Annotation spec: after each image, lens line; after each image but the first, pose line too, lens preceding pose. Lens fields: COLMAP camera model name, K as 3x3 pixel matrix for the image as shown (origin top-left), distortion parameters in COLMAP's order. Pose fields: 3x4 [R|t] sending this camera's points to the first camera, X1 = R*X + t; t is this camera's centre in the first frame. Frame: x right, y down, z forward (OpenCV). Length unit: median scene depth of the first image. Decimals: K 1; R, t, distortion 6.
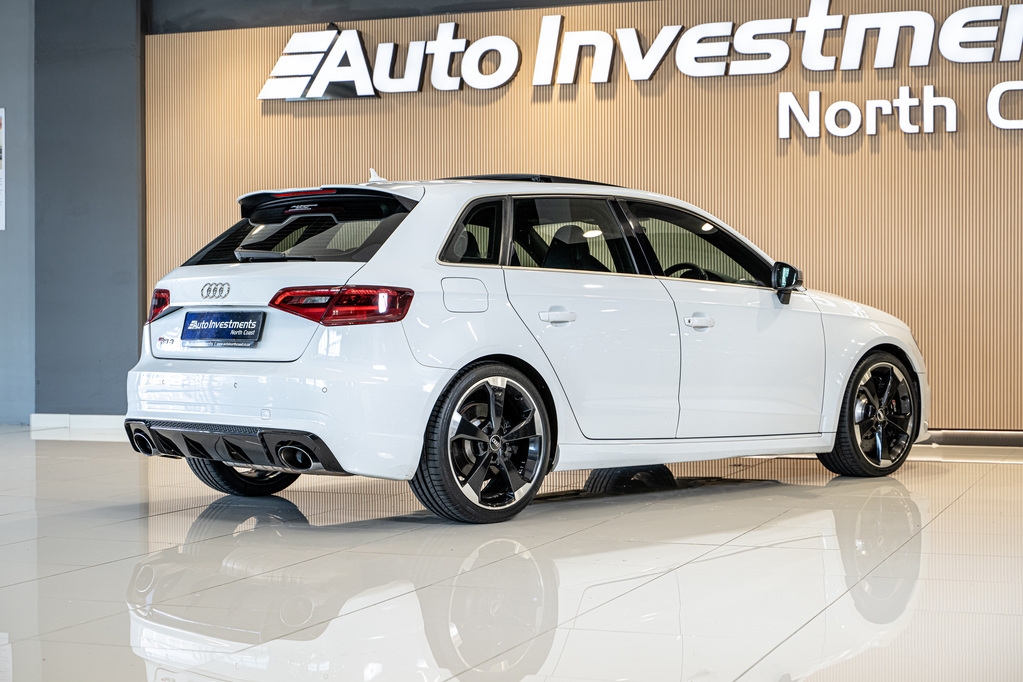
lens RADIAL K [[1826.1, 0, 511.5], [0, 1826.1, 341.0], [0, 0, 1]] dist [0.022778, -0.161641]
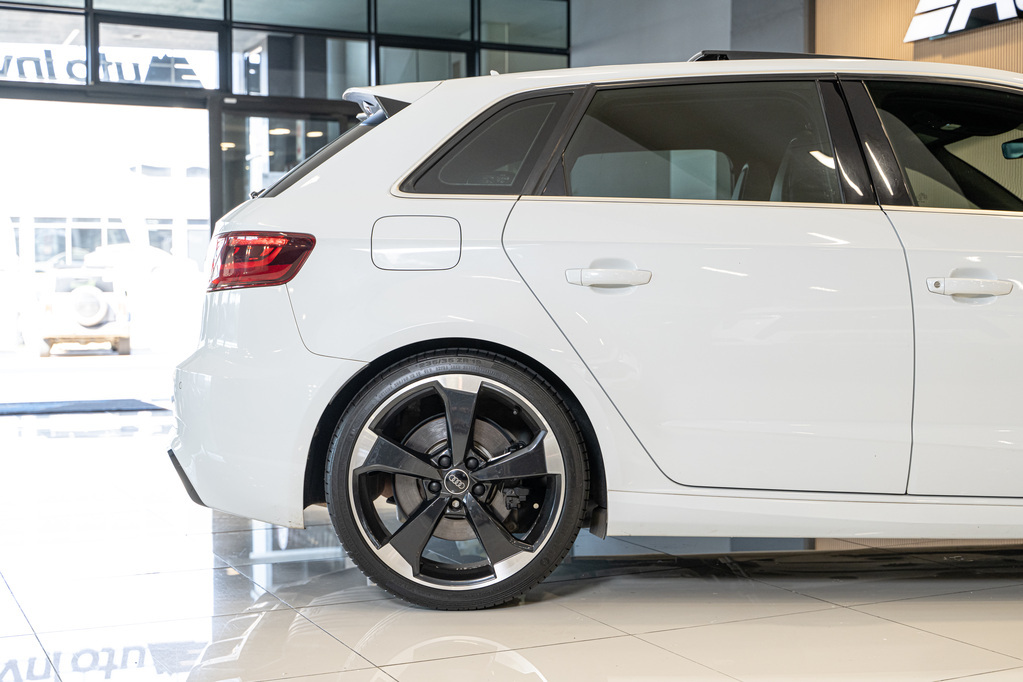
lens RADIAL K [[1385.7, 0, 511.6], [0, 1385.7, 358.2], [0, 0, 1]] dist [-0.000267, -0.001880]
pose [[0.726281, 0.028824, -0.686793, 0.211057], [-0.009050, 0.999435, 0.032375, -0.000725], [0.687339, -0.017298, 0.726131, 0.438587]]
